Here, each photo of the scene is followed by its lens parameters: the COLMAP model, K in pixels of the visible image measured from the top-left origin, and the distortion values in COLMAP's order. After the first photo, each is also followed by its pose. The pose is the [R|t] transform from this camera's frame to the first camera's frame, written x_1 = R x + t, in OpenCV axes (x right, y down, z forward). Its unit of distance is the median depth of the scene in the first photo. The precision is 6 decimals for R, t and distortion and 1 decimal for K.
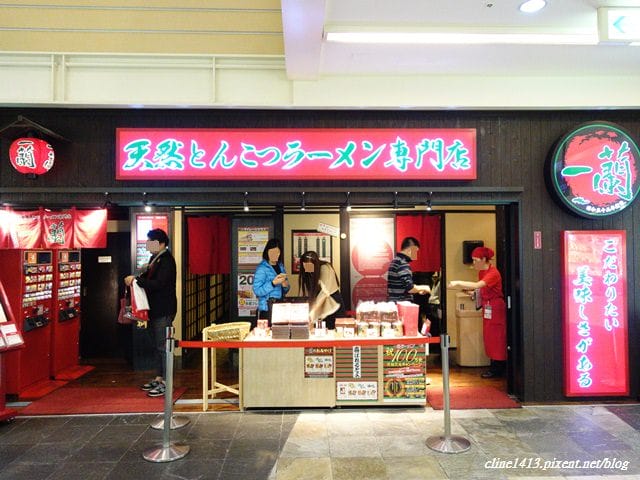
lens RADIAL K [[498.3, 0, 320.0], [0, 498.3, 240.0], [0, 0, 1]] dist [0.001764, 0.006021]
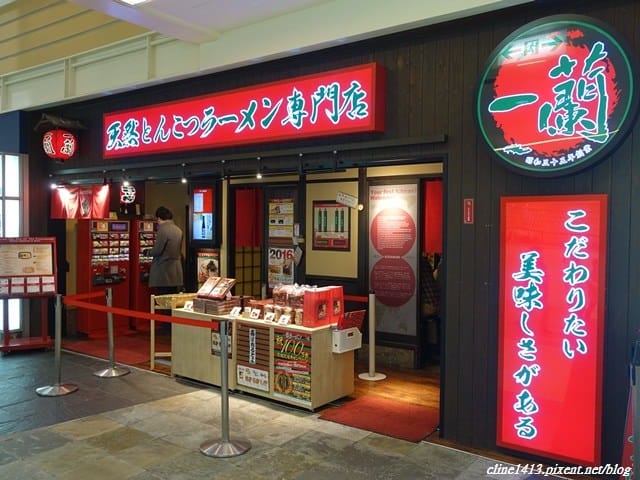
lens RADIAL K [[562.4, 0, 320.0], [0, 562.4, 240.0], [0, 0, 1]] dist [-0.006811, -0.005476]
pose [[0.784686, 0.030322, -0.619152, 0.779806], [-0.002894, 0.998971, 0.045255, 0.005593], [0.619887, -0.033719, 0.783966, 0.278206]]
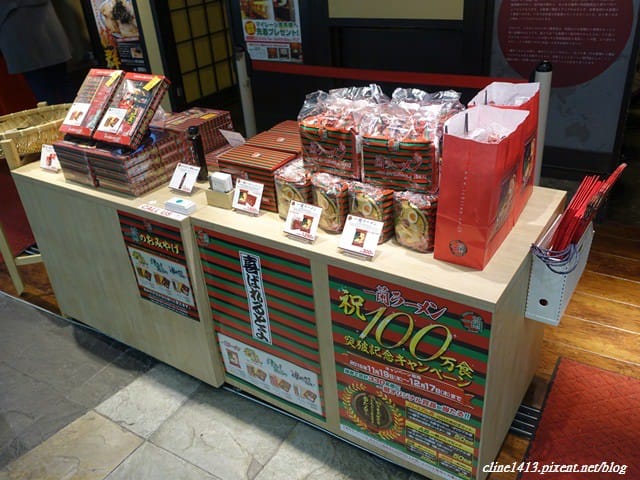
lens RADIAL K [[562.4, 0, 320.0], [0, 562.4, 240.0], [0, 0, 1]] dist [-0.006811, -0.005476]
pose [[0.830910, 0.227707, -0.507679, 0.259852], [0.075663, 0.857707, 0.508541, 0.048066], [0.551239, -0.460964, 0.695448, 0.791473]]
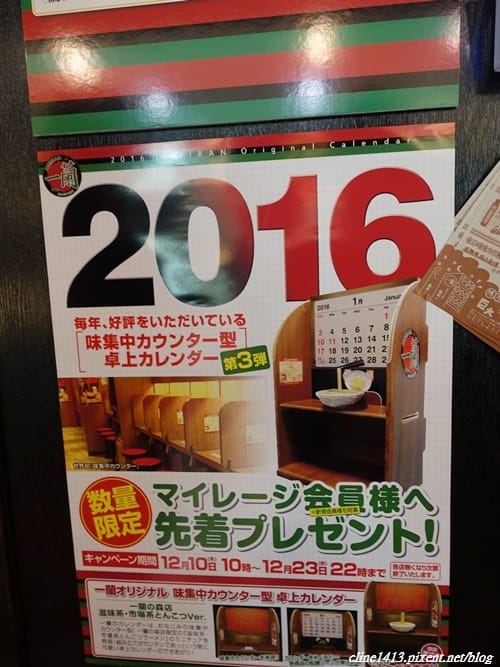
lens RADIAL K [[519.3, 0, 250.0], [0, 519.3, 333.5], [0, 0, 1]] dist [0.001764, 0.006021]
pose [[0.985984, -0.008904, -0.166605, -0.158359], [0.036240, 0.986163, 0.161767, 0.108417], [0.162859, -0.165537, 0.972664, 1.227150]]
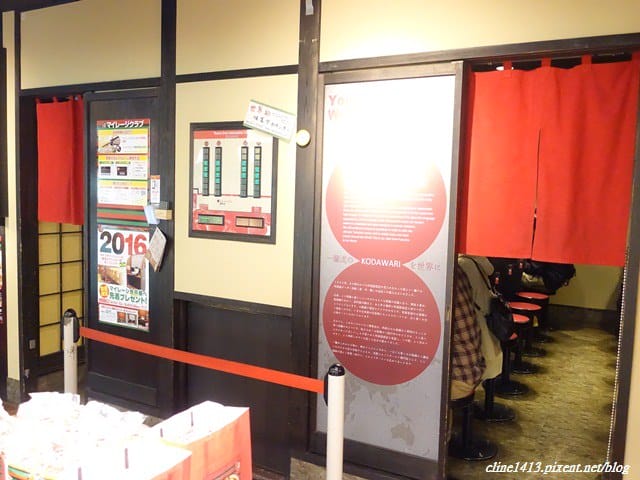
lens RADIAL K [[562.4, 0, 320.0], [0, 562.4, 240.0], [0, 0, 1]] dist [-0.006811, -0.005476]
pose [[0.861384, 0.078020, -0.501926, 0.342616], [-0.028713, 0.994033, 0.105237, 0.028045], [0.507142, -0.076238, 0.858484, 0.891364]]
